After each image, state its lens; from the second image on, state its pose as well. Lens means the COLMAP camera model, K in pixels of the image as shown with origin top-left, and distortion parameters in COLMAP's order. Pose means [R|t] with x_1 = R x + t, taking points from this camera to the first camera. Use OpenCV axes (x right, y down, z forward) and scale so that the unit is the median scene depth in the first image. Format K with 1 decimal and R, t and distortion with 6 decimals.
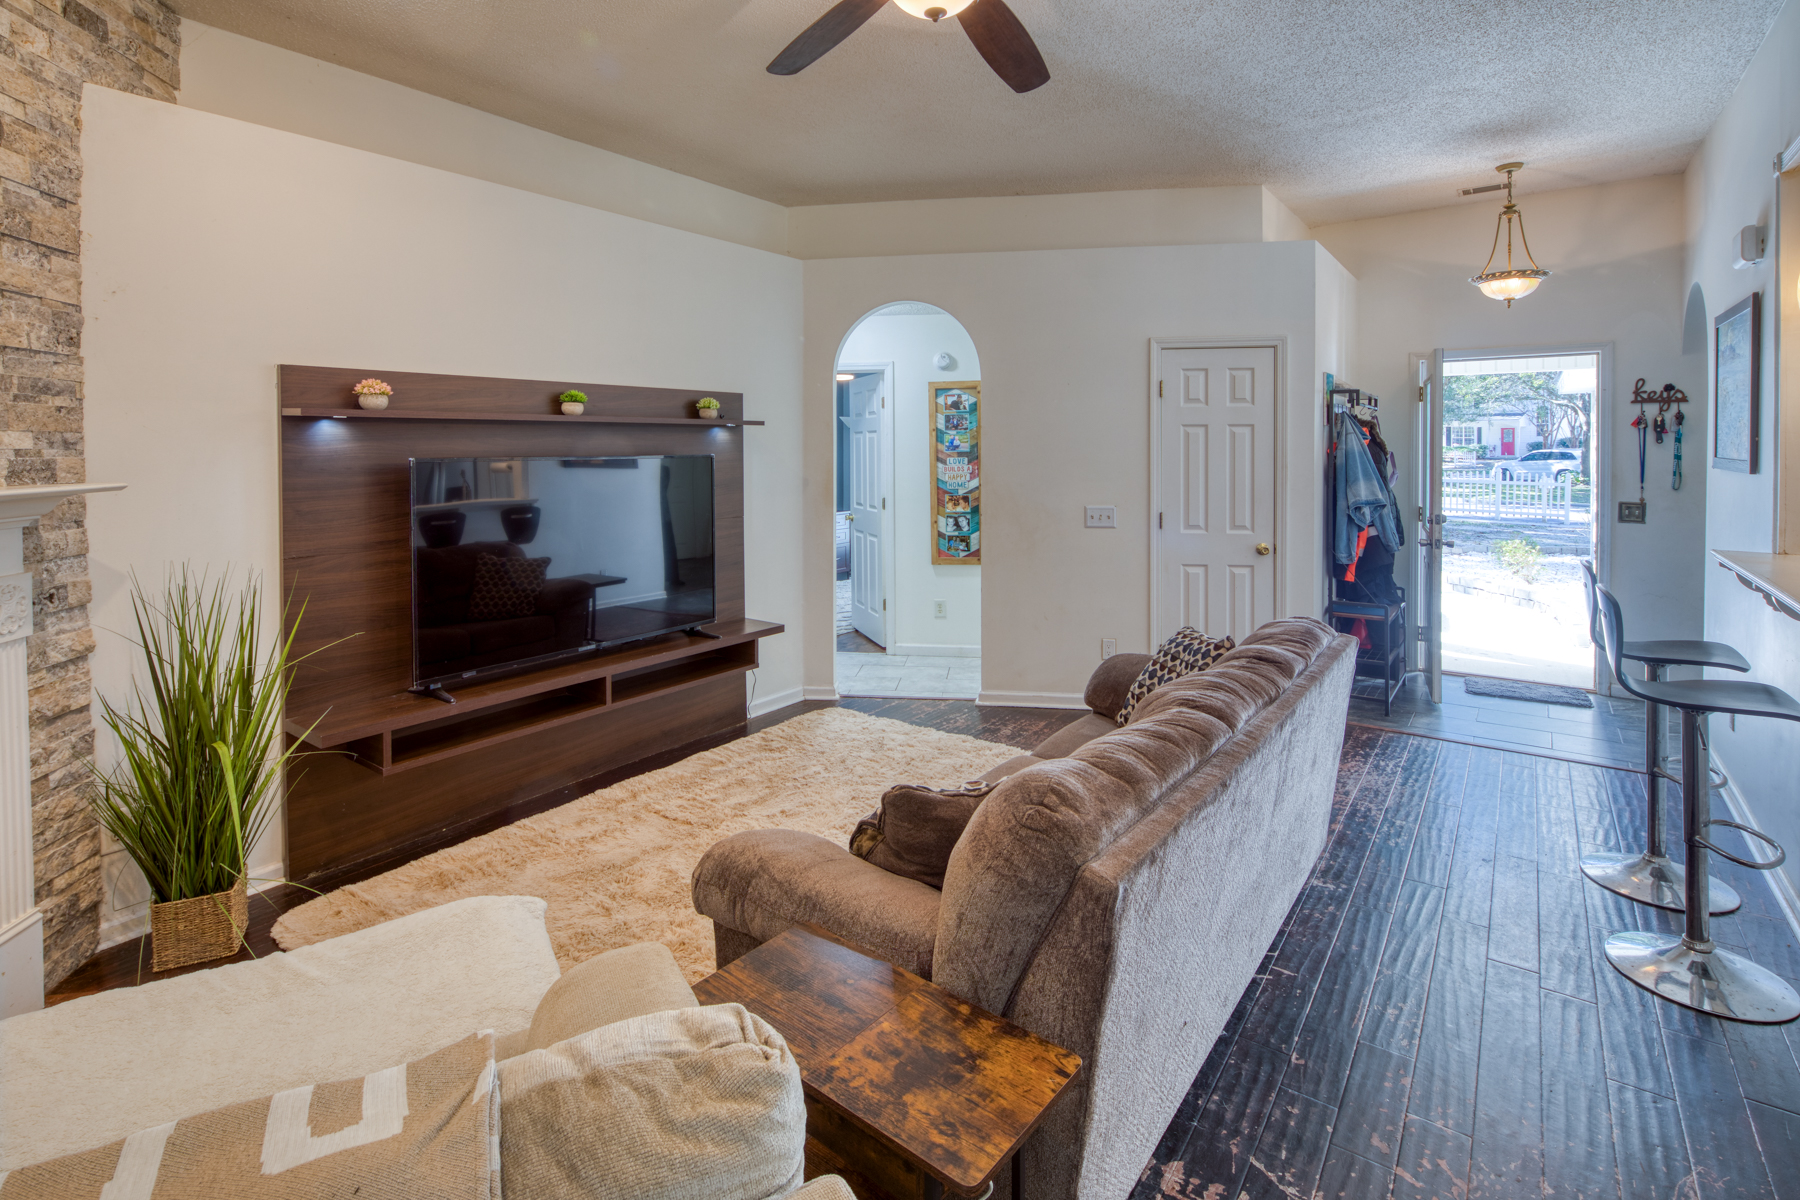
lens RADIAL K [[863.8, 0, 890.0], [0, 863.8, 454.4], [0, 0, 1]] dist [0.001034, -0.002080]
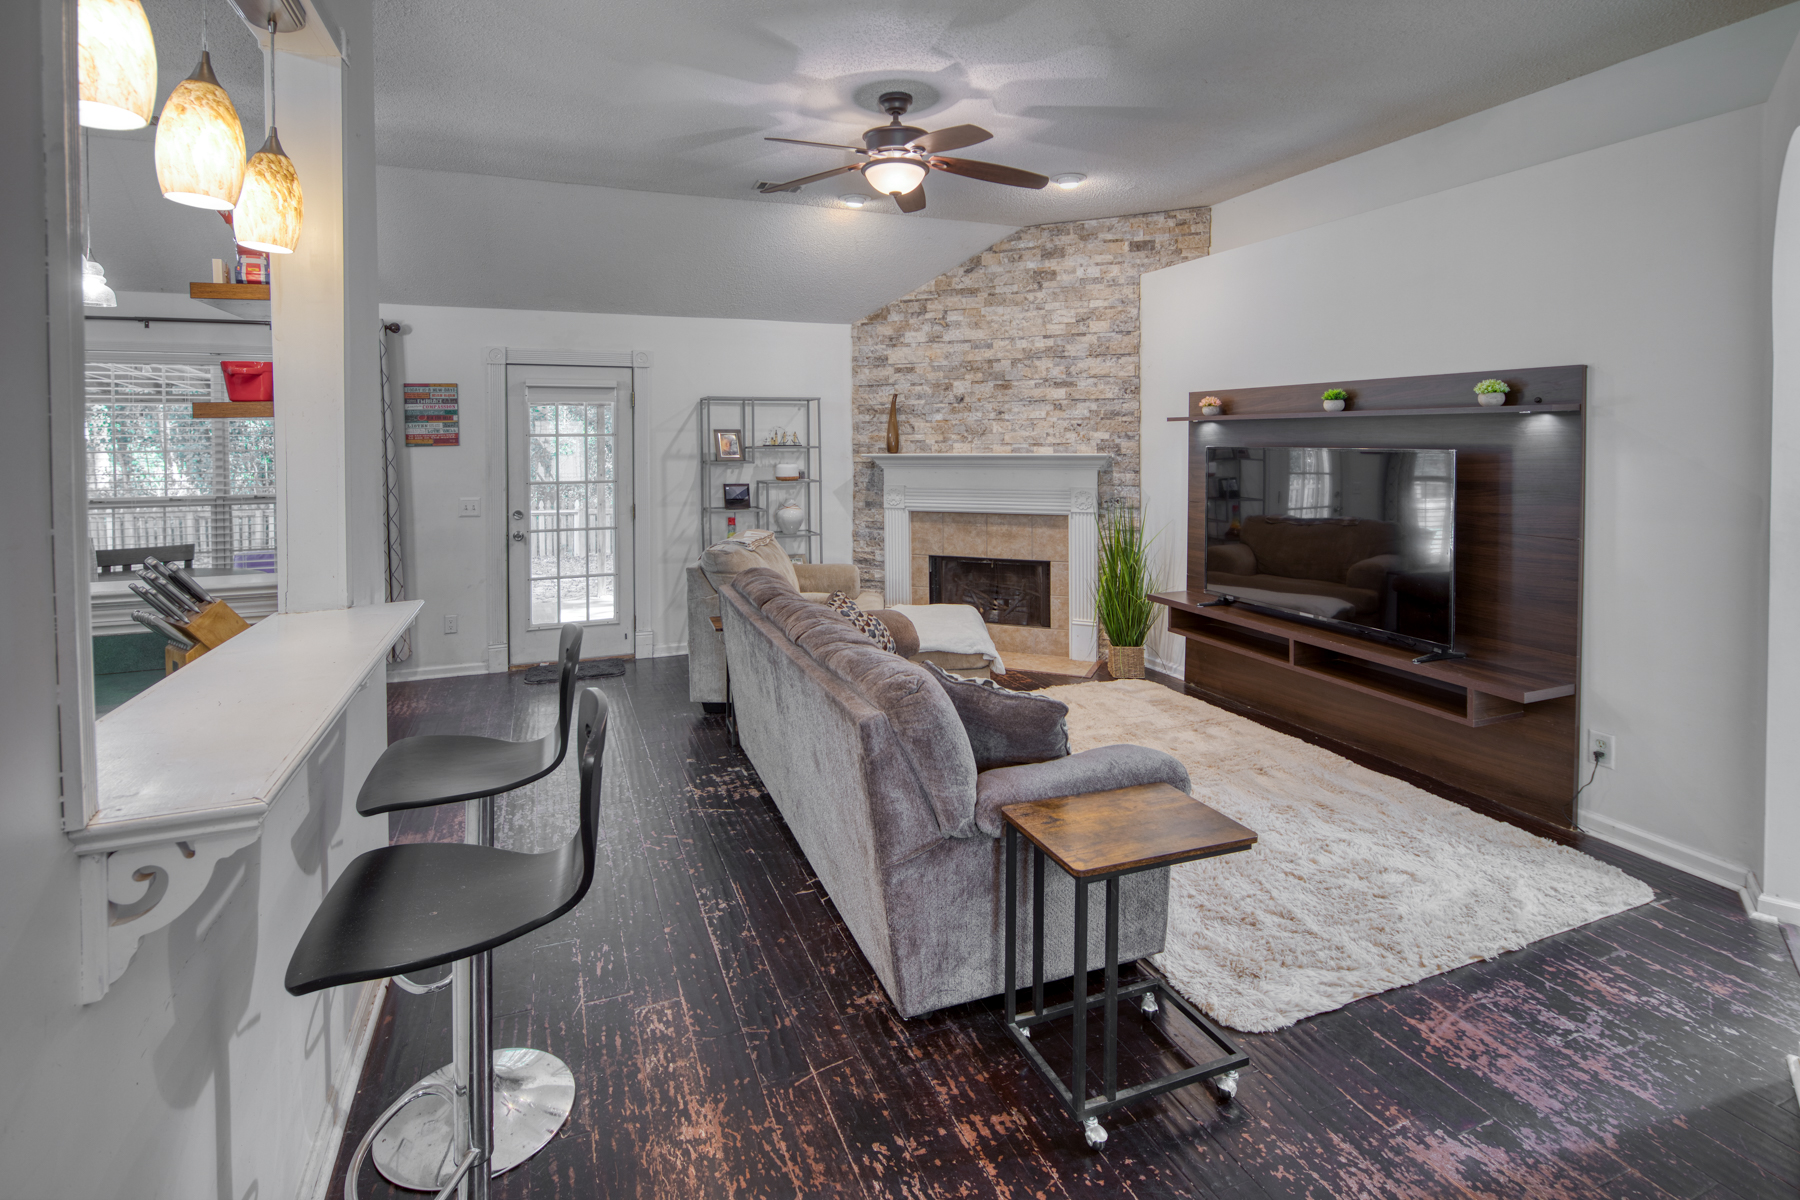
lens RADIAL K [[863.8, 0, 890.0], [0, 863.8, 454.4], [0, 0, 1]] dist [0.001034, -0.002080]
pose [[-0.527862, 0.019039, -0.849117, 1.143647], [-0.008800, 0.999572, 0.027883, -0.020009], [0.849285, 0.022190, -0.527469, 1.413848]]
